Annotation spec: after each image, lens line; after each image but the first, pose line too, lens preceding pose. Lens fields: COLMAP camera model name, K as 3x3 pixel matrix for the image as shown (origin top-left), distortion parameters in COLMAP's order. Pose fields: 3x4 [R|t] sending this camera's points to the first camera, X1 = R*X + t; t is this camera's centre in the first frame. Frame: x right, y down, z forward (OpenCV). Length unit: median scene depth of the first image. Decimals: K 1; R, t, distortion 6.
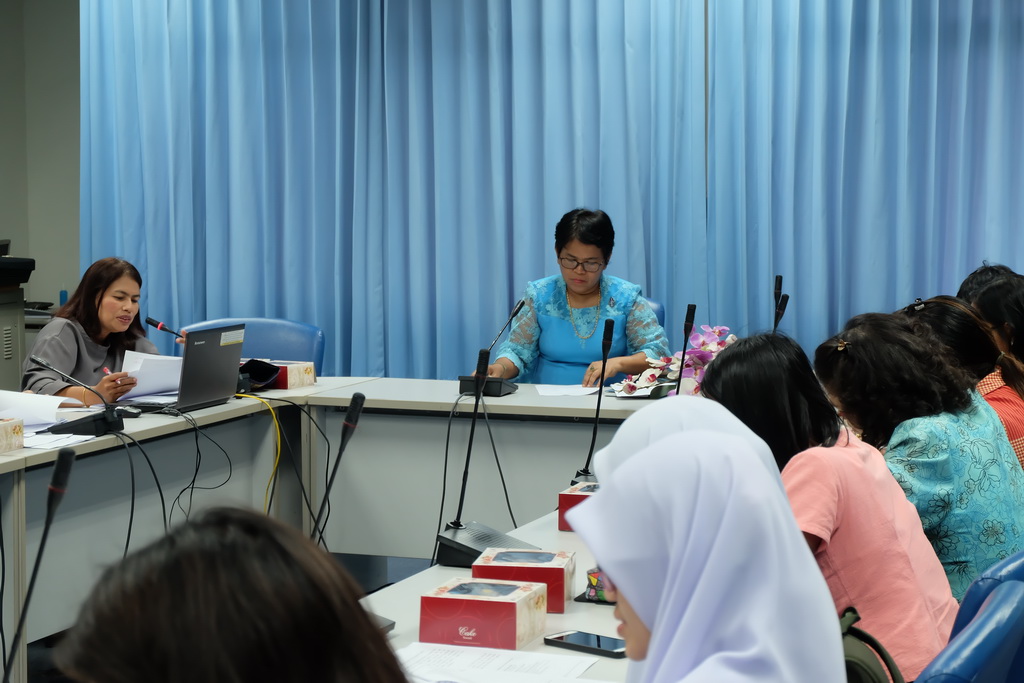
lens RADIAL K [[2138.0, 0, 519.8], [0, 2138.0, 340.5], [0, 0, 1]] dist [0.073040, 0.000000]
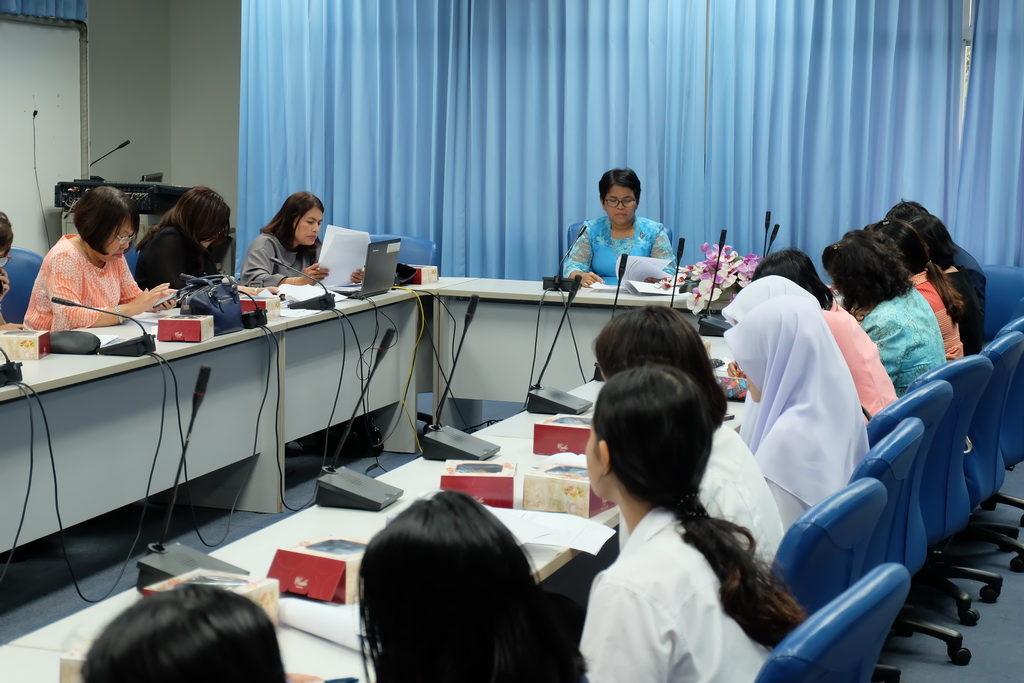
lens RADIAL K [[1935.7, 0, 535.8], [0, 1935.7, 341.1], [0, 0, 1]] dist [0.039357, 0.000000]
pose [[0.999087, 0.014376, 0.040236, -0.082403], [-0.015974, 0.999085, 0.039681, 0.007695], [-0.039629, -0.040287, 0.998402, -0.298883]]
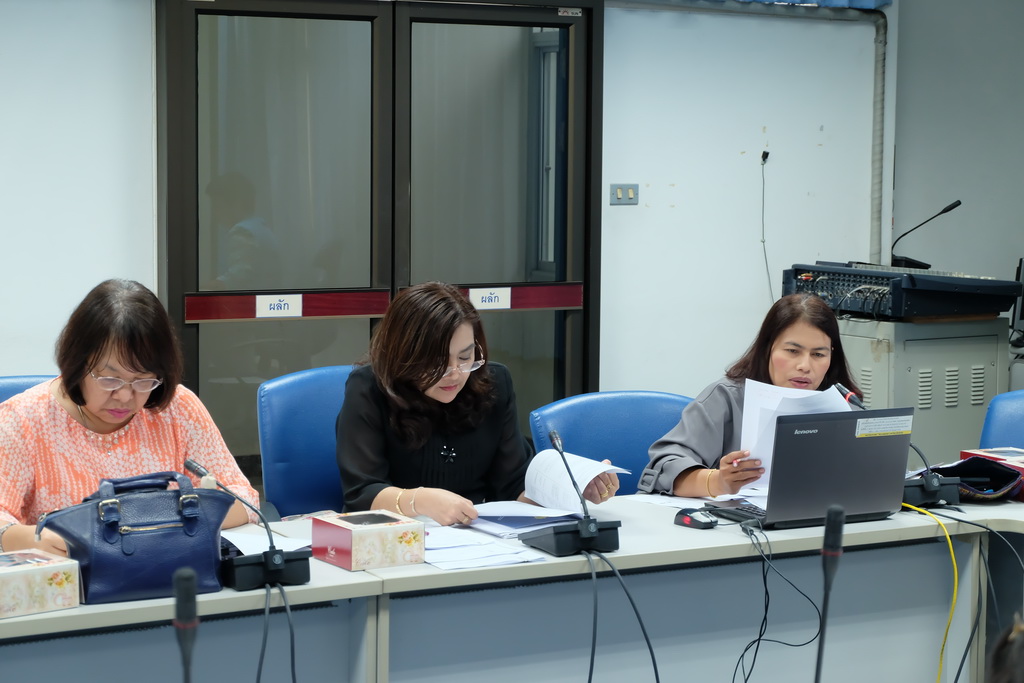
lens RADIAL K [[2138.0, 0, 522.6], [0, 2138.0, 327.3], [0, 0, 1]] dist [0.073040, 0.000000]
pose [[0.758425, 0.065514, -0.648459, 0.199690], [-0.065542, 0.997558, 0.024127, -0.037998], [0.648456, 0.024203, 0.760867, 0.375260]]
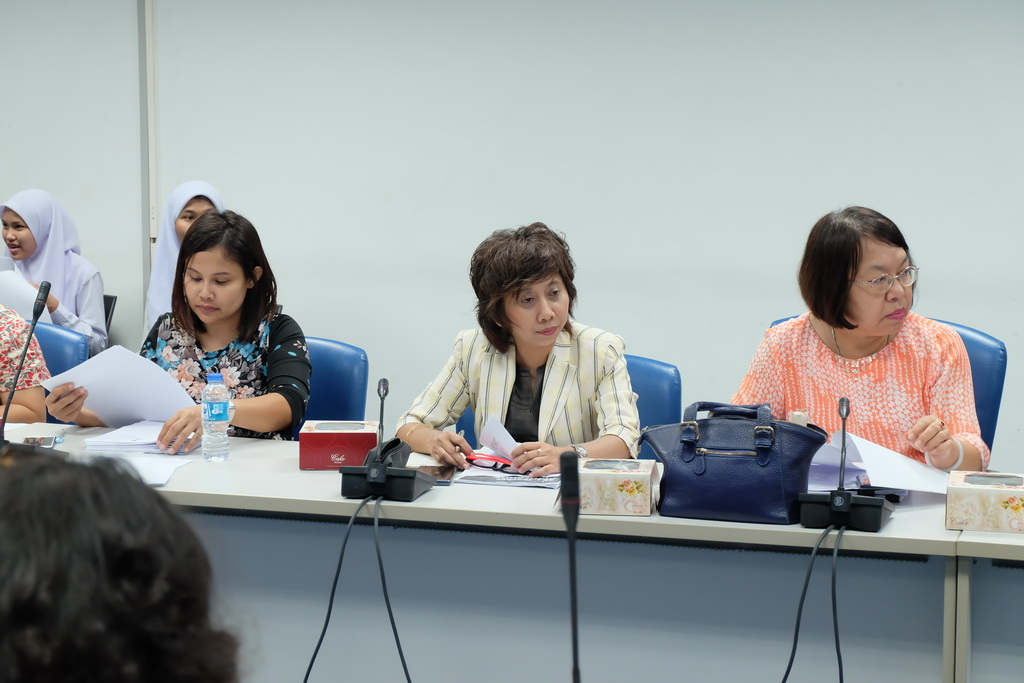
lens RADIAL K [[2138.0, 0, 530.5], [0, 2138.0, 302.3], [0, 0, 1]] dist [0.073040, 0.000000]
pose [[0.077502, 0.121002, -0.989622, 0.320646], [-0.090888, 0.989332, 0.113848, -0.065054], [0.992841, 0.081121, 0.087673, 0.615967]]
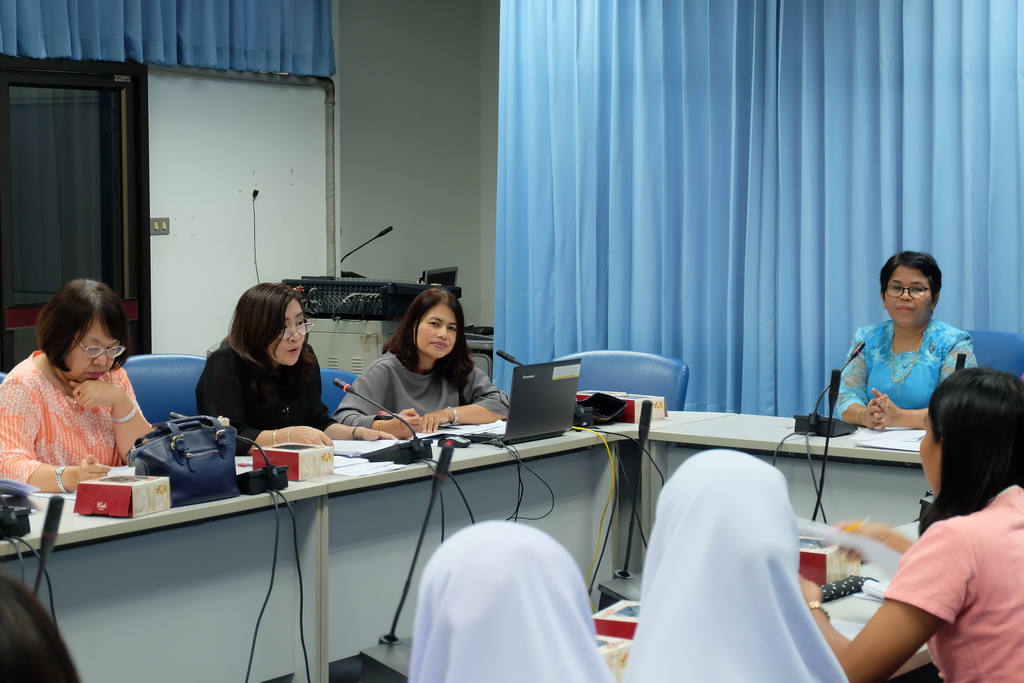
lens RADIAL K [[2138.0, 0, 536.4], [0, 2138.0, 329.2], [0, 0, 1]] dist [0.073040, 0.000000]
pose [[0.965956, 0.019776, -0.257950, 0.105187], [-0.023442, 0.999663, -0.011143, -0.009260], [0.257642, 0.016810, 0.966094, 0.010378]]
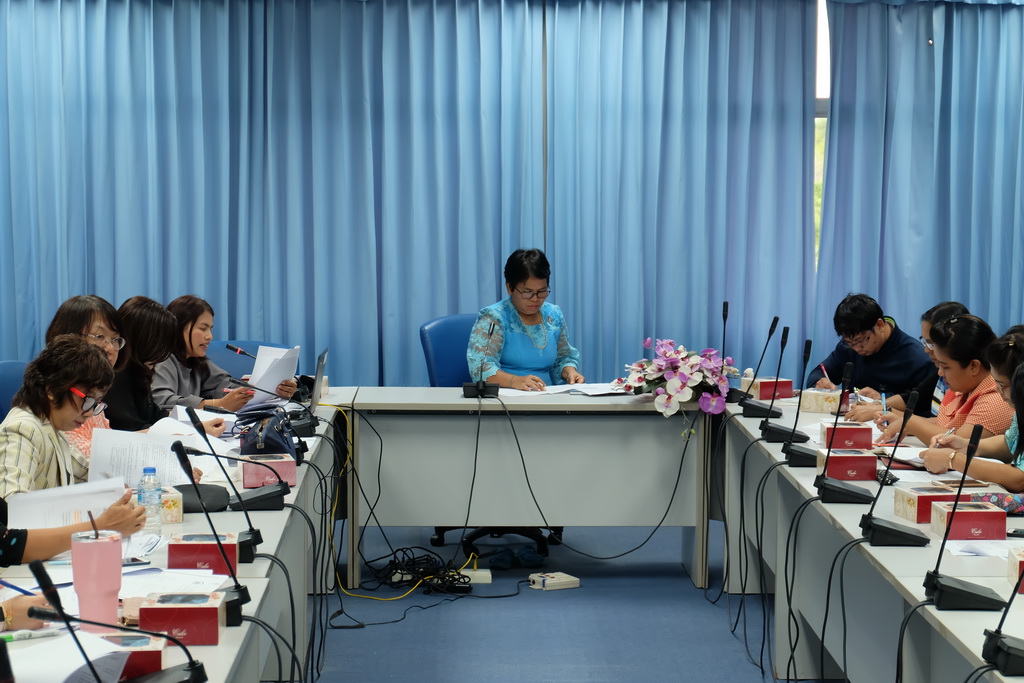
lens RADIAL K [[2138.0, 0, 540.2], [0, 2138.0, 376.0], [0, 0, 1]] dist [0.073040, 0.000000]
pose [[0.922798, -0.032417, 0.383917, -0.465631], [0.025522, 0.999409, 0.023042, -0.015649], [-0.384437, -0.011464, 0.923080, -0.198606]]
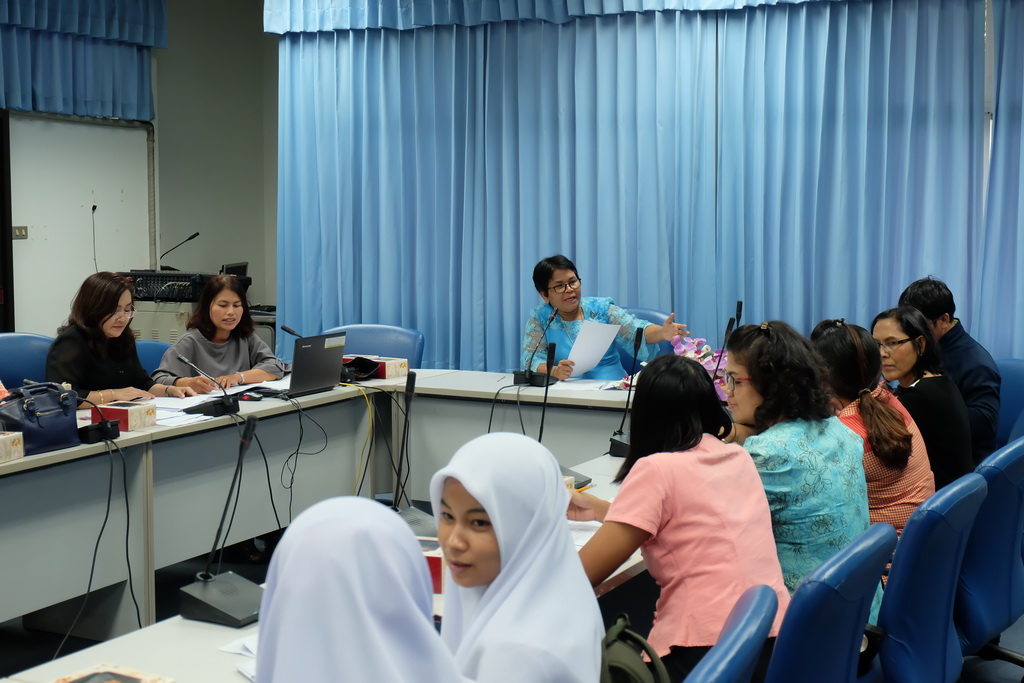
lens RADIAL K [[1477.6, 0, 525.5], [0, 1477.6, 309.6], [0, 0, 1]] dist [0.001753, 0.000000]
pose [[0.993850, 0.011047, -0.110180, 0.081324], [-0.012099, 0.999887, -0.008883, -0.013877], [0.110069, 0.010162, 0.993872, 0.076348]]
